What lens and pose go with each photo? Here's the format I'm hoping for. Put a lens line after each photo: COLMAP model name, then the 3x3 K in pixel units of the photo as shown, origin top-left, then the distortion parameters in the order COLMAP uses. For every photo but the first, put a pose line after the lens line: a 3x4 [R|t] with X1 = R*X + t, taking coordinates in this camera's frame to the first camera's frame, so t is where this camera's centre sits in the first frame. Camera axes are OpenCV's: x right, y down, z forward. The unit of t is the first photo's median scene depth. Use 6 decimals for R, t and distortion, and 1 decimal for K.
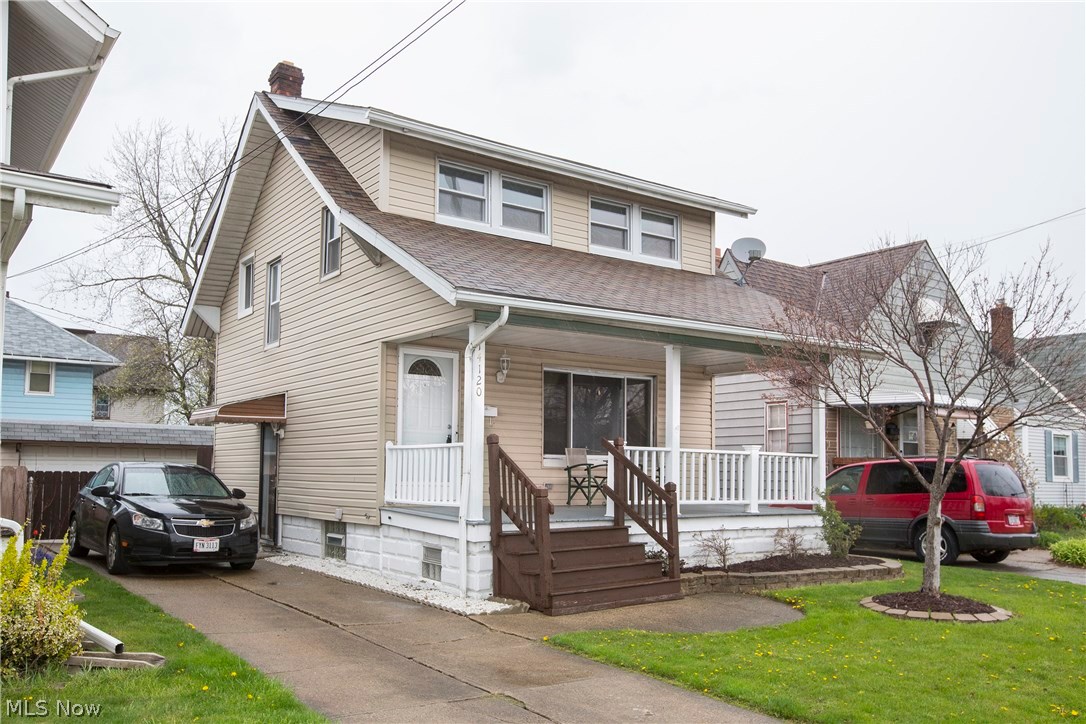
lens RADIAL K [[934.6, 0, 543.0], [0, 934.6, 362.0], [0, 0, 1]] dist [0.009712, 0.018361]
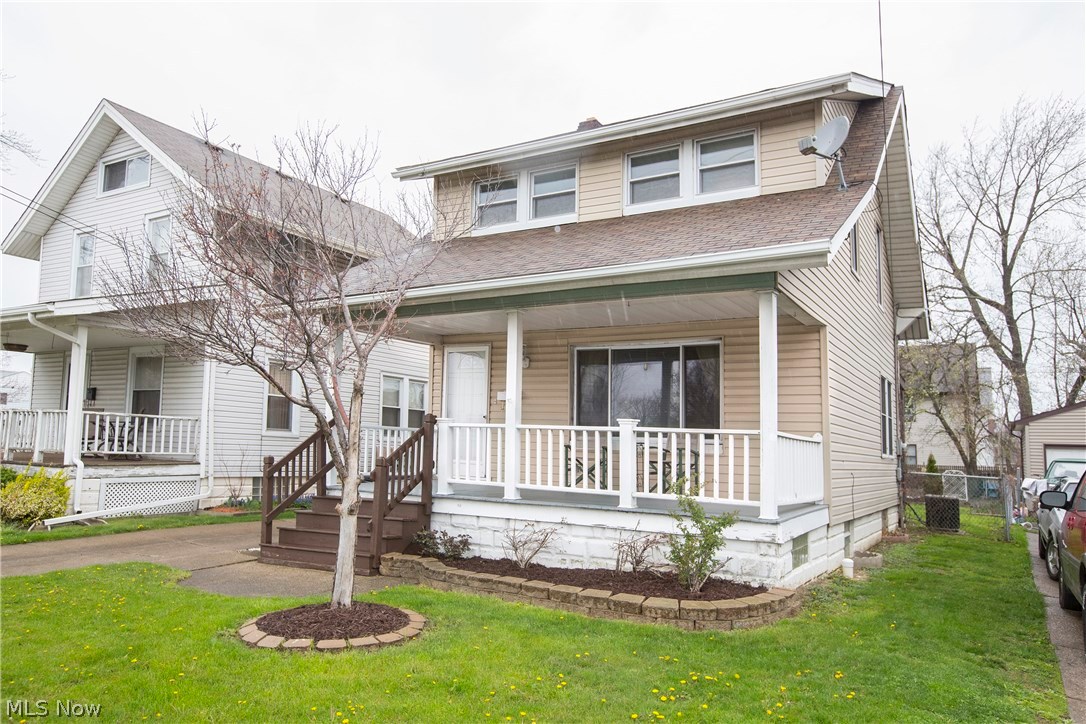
lens RADIAL K [[849.0, 0, 600.1], [0, 849.0, 345.2], [0, 0, 1]] dist [-0.009347, 0.066940]
pose [[0.345211, -0.116087, -0.931318, 0.877637], [0.076540, 0.992498, -0.095342, 0.094470], [0.935399, -0.038370, 0.351507, 0.746616]]
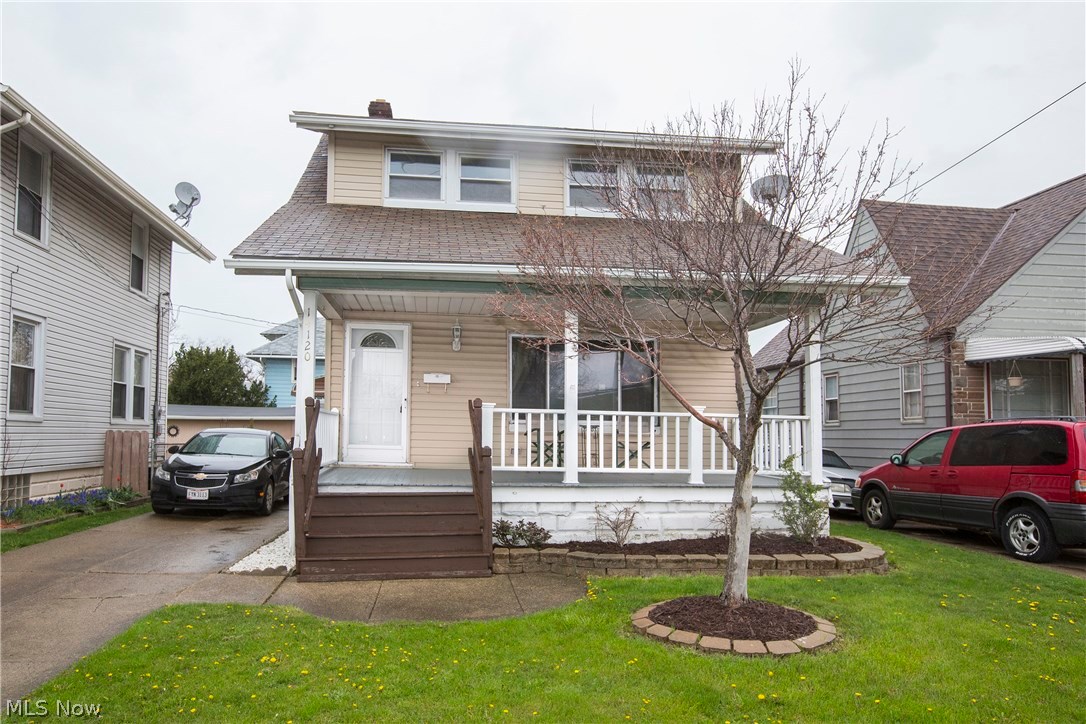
lens RADIAL K [[735.8, 0, 543.0], [0, 735.8, 362.0], [0, 0, 1]] dist [-0.008230, -0.002384]
pose [[0.863662, -0.048575, -0.501725, 0.450720], [0.053724, 0.998547, -0.004196, 0.043300], [0.501200, -0.023331, 0.865017, 0.340425]]
